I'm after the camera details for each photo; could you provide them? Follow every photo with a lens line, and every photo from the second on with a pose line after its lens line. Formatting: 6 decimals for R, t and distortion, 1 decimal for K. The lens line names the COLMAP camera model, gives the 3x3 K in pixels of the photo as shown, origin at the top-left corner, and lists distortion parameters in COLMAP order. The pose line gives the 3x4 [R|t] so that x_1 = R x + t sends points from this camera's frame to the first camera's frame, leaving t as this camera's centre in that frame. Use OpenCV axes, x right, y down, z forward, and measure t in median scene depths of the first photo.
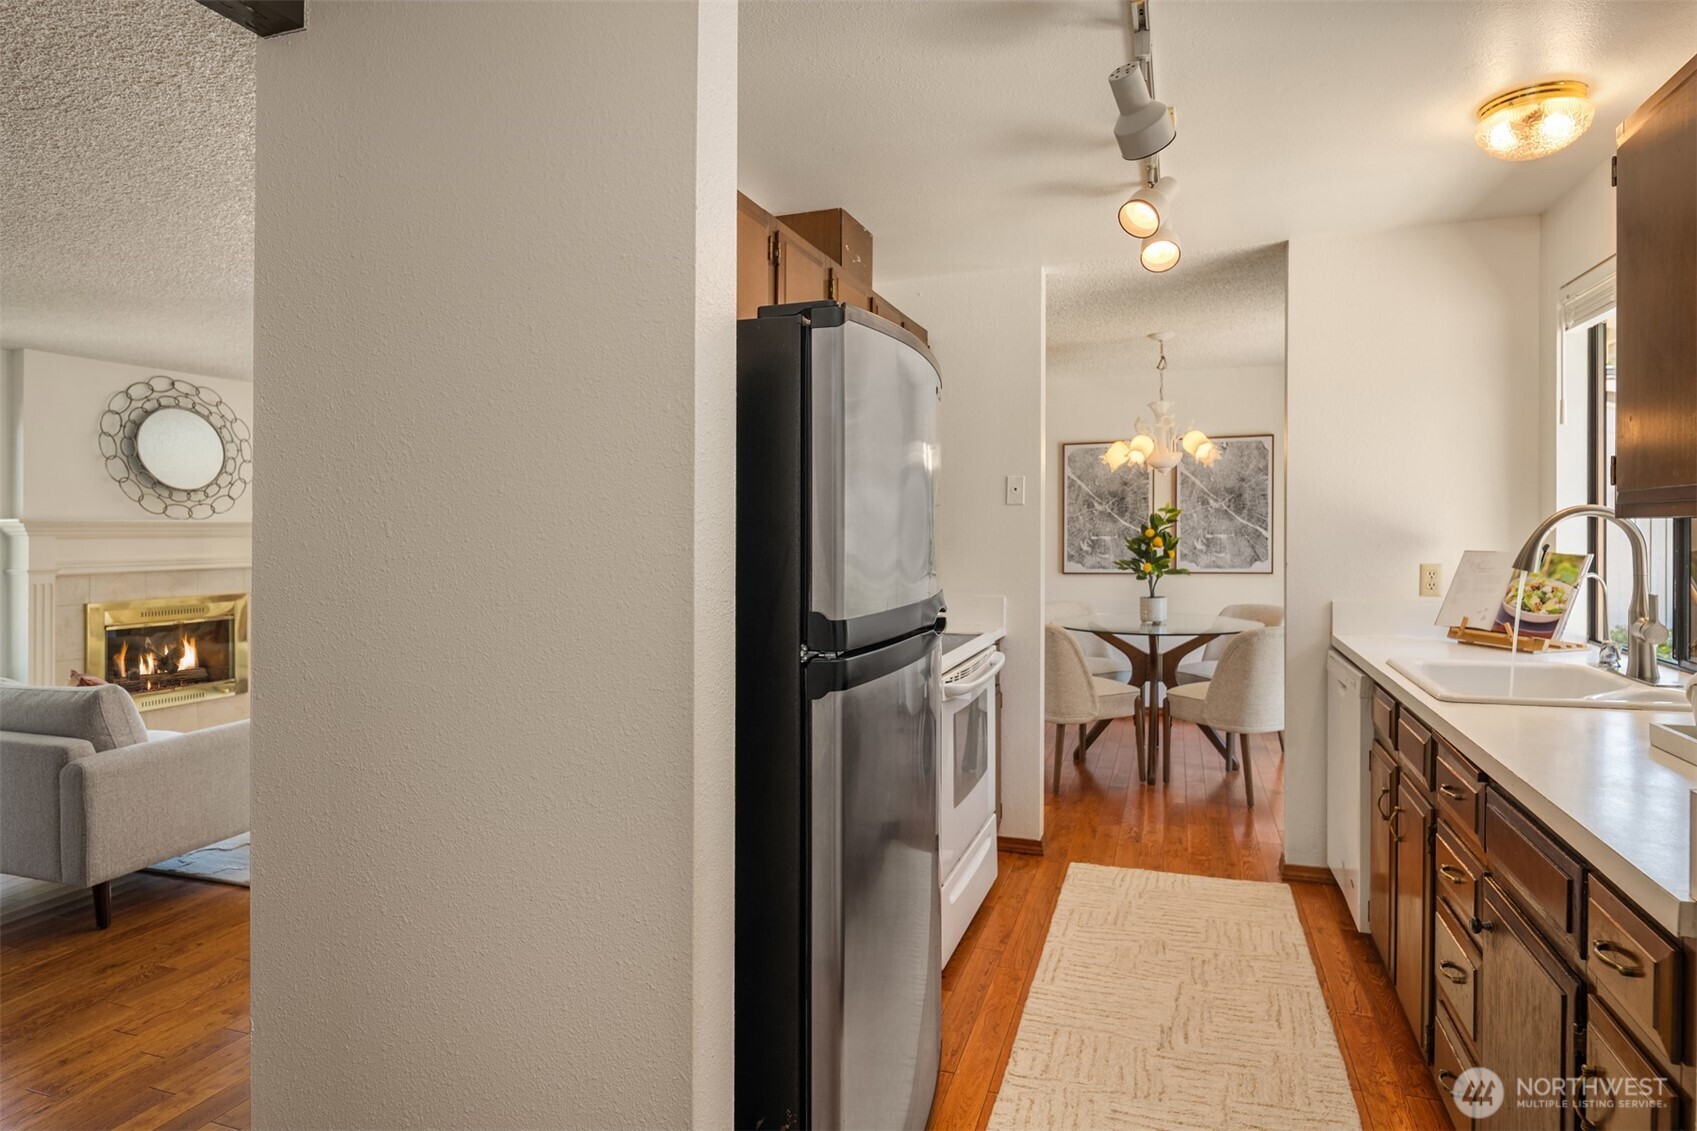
lens RADIAL K [[930.9, 0, 858.9], [0, 930.9, 542.5], [0, 0, 1]] dist [-0.001533, -0.008607]
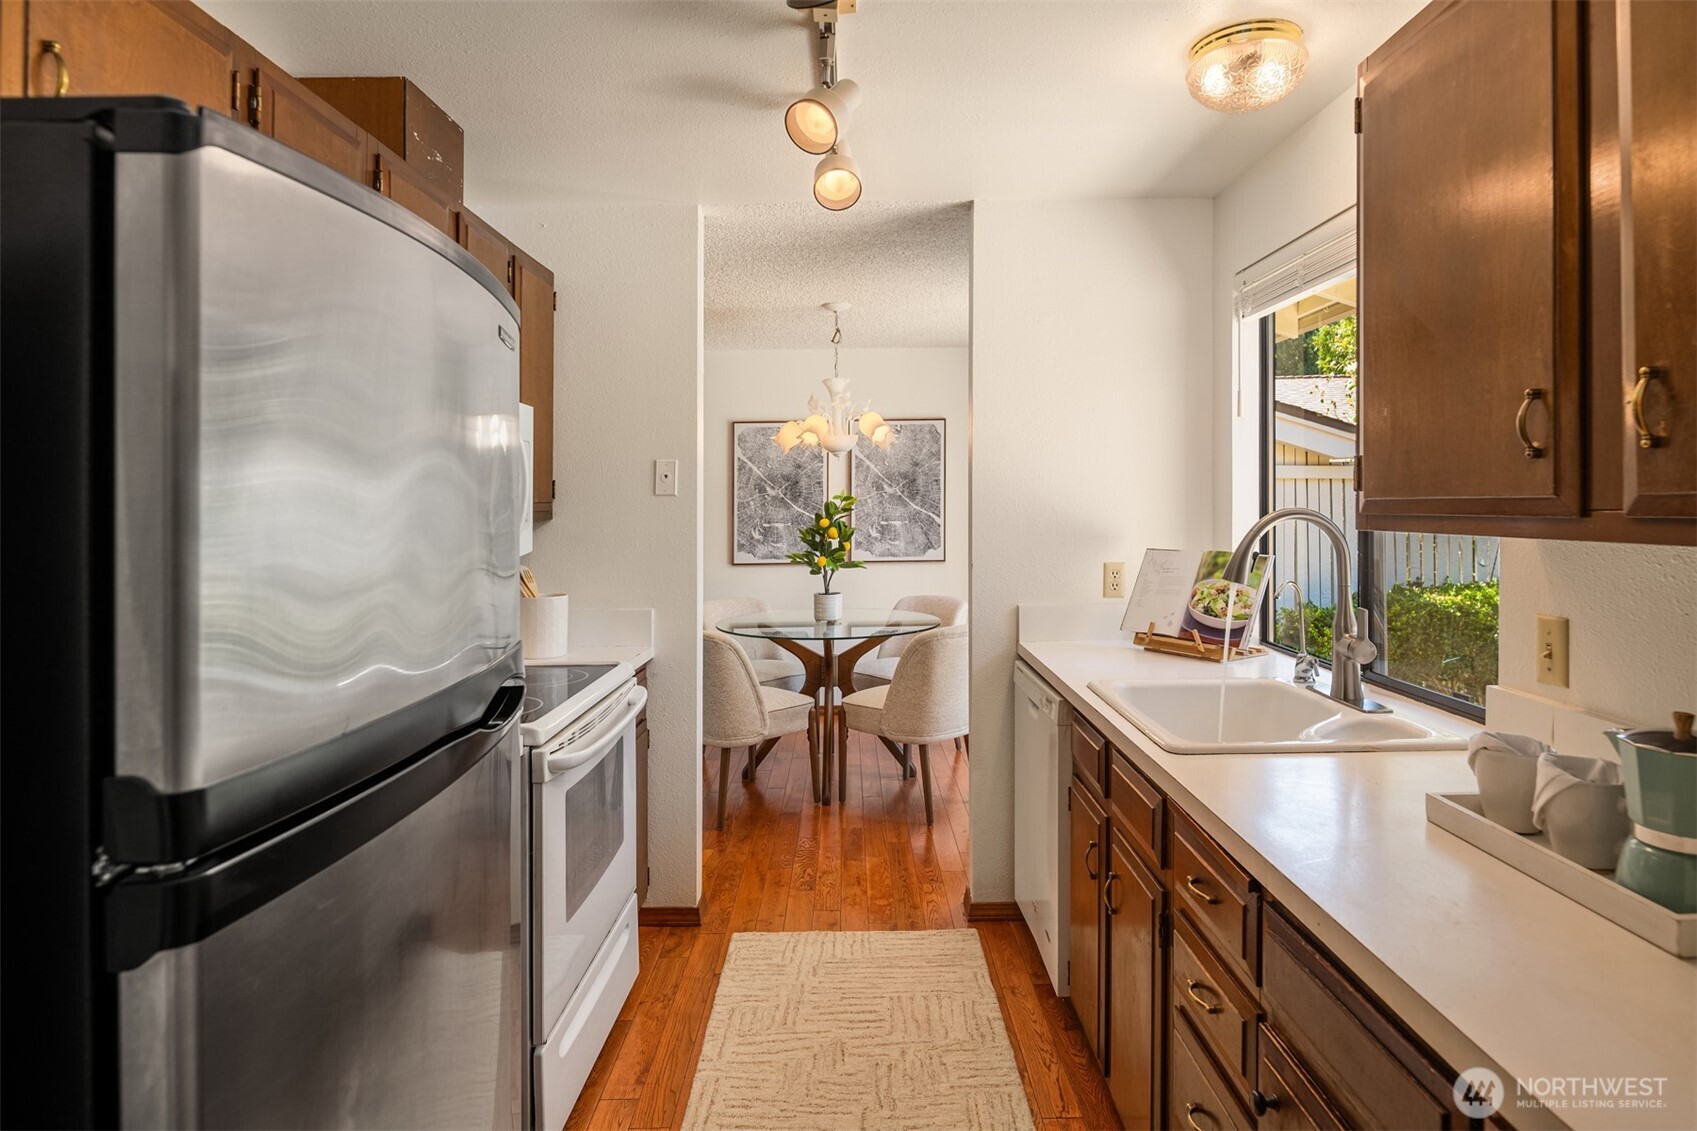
lens RADIAL K [[932.9, 0, 823.7], [0, 932.9, 515.8], [0, 0, 1]] dist [-0.002725, -0.000643]
pose [[0.954415, -0.000715, 0.298482, 0.061505], [0.001571, 0.999995, -0.002625, -0.022091], [-0.298478, 0.002974, 0.954412, 0.199909]]
